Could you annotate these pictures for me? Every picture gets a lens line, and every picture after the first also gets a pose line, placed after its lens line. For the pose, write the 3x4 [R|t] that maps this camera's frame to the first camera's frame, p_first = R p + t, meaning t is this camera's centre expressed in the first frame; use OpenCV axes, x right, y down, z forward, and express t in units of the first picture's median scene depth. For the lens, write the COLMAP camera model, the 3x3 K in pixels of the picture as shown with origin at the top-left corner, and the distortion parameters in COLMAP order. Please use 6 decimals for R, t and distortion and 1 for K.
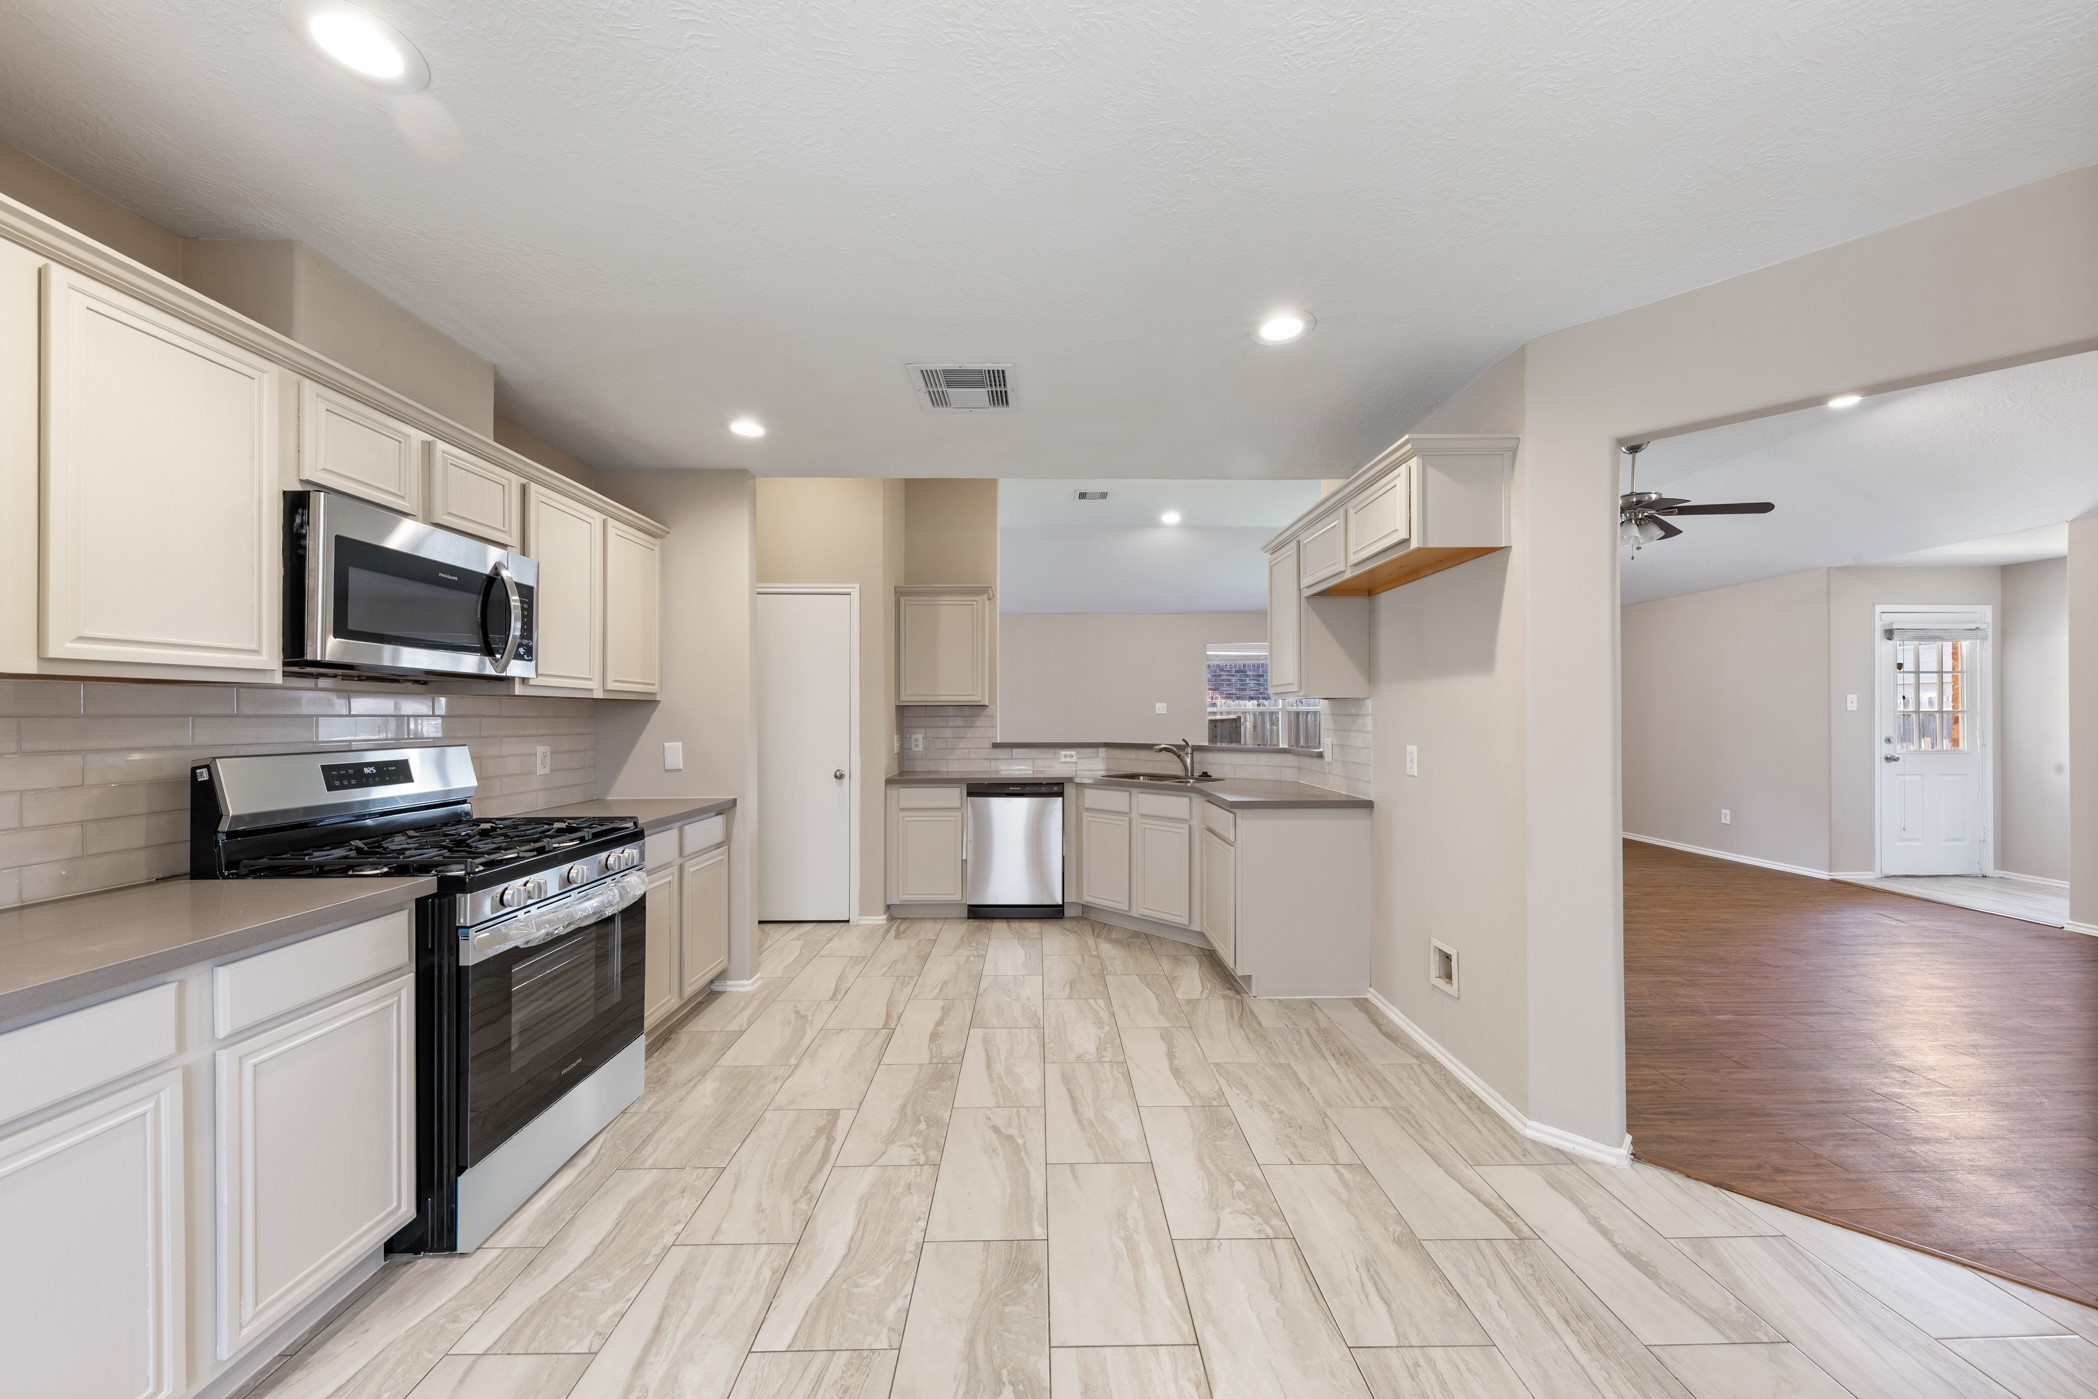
lens RADIAL K [[727.8, 0, 1050.0], [0, 727.8, 715.7], [0, 0, 1]] dist [0.011956, -0.004398]
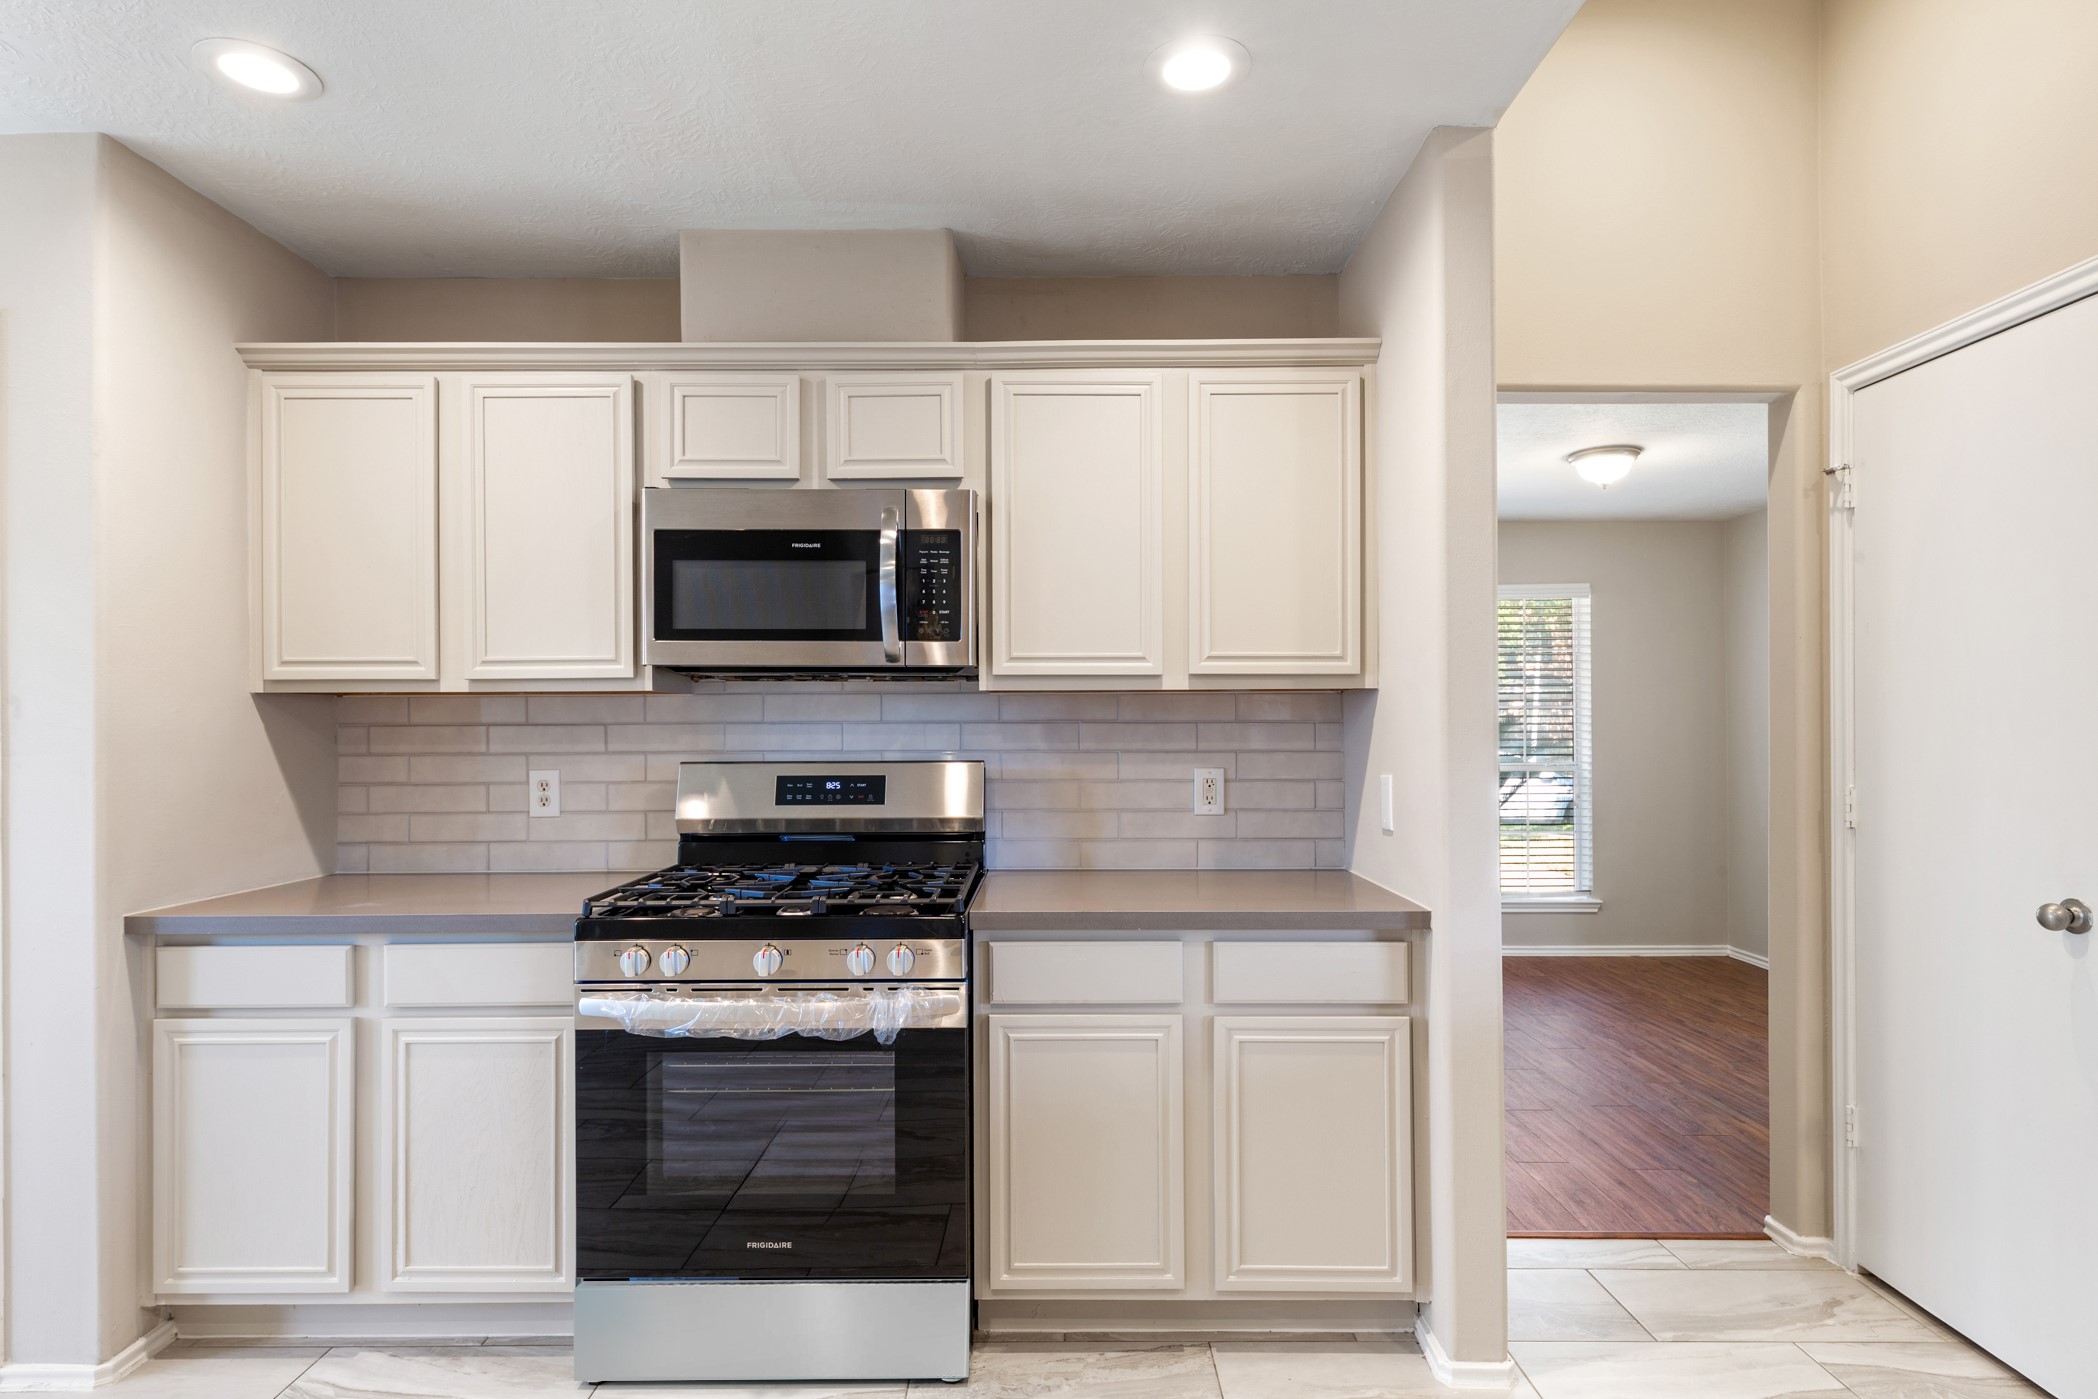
lens RADIAL K [[1080.7, 0, 1049.9], [0, 1080.7, 721.7], [0, 0, 1]] dist [0.007142, -0.001749]
pose [[-0.013275, 0.000165, -0.999912, 0.219984], [0.004775, 0.999989, 0.000101, 0.000503], [0.999900, -0.004774, -0.013275, 0.835662]]
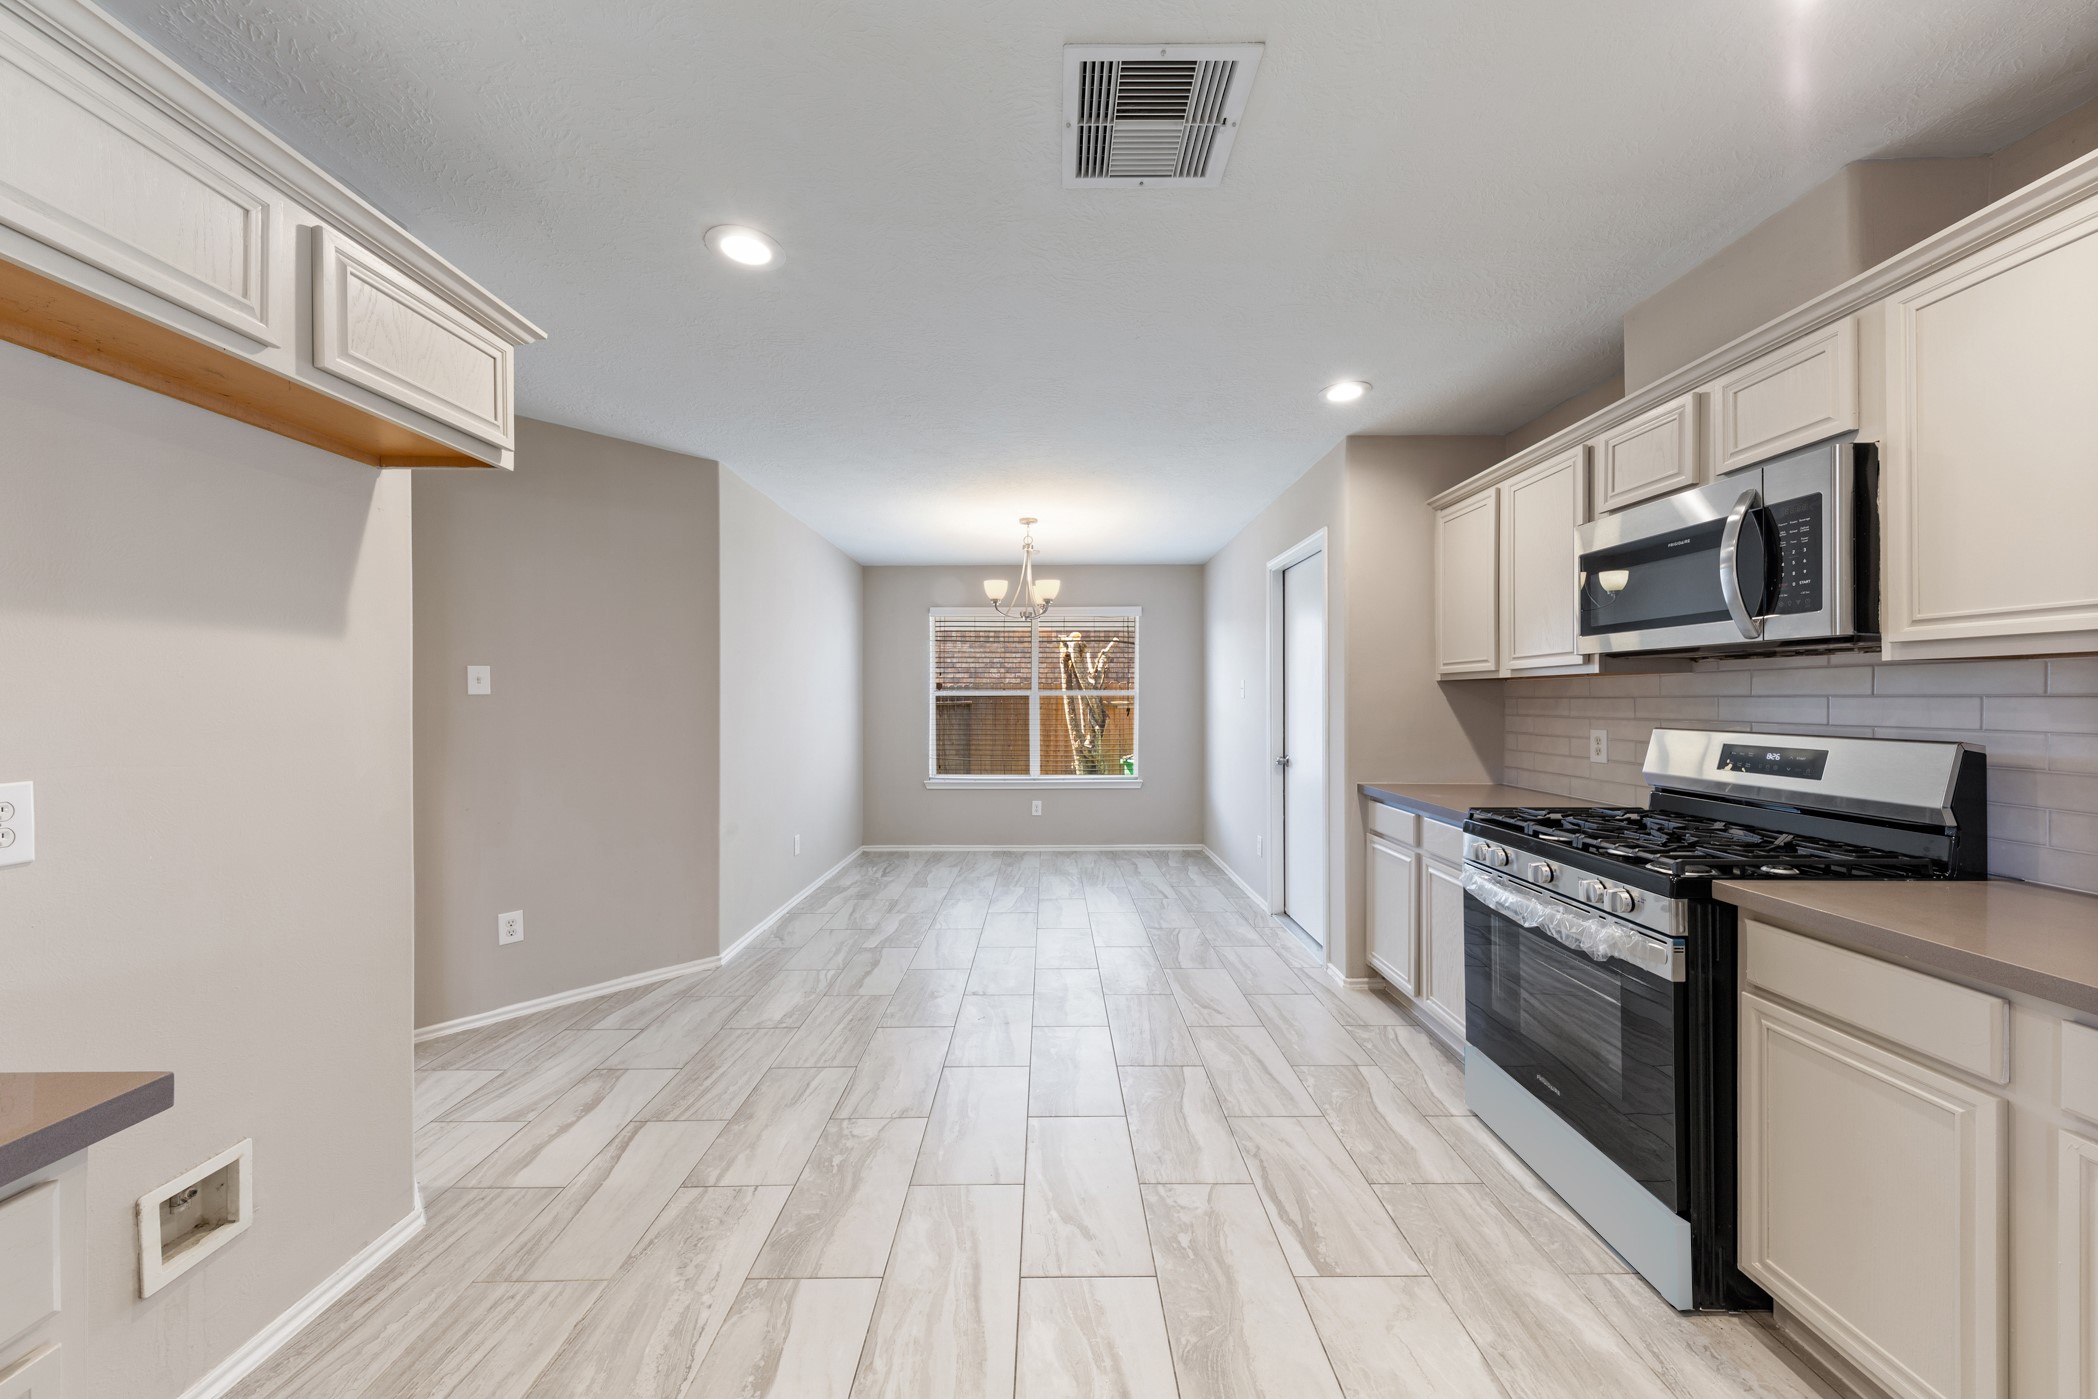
lens RADIAL K [[717.0, 0, 1052.4], [0, 717.0, 699.6], [0, 0, 1]] dist [0.000096, -0.000190]
pose [[-0.999946, 0.004001, 0.009612, -0.033747], [0.004006, 0.999992, 0.000427, 0.000492], [-0.009610, 0.000465, -0.999954, 1.242278]]
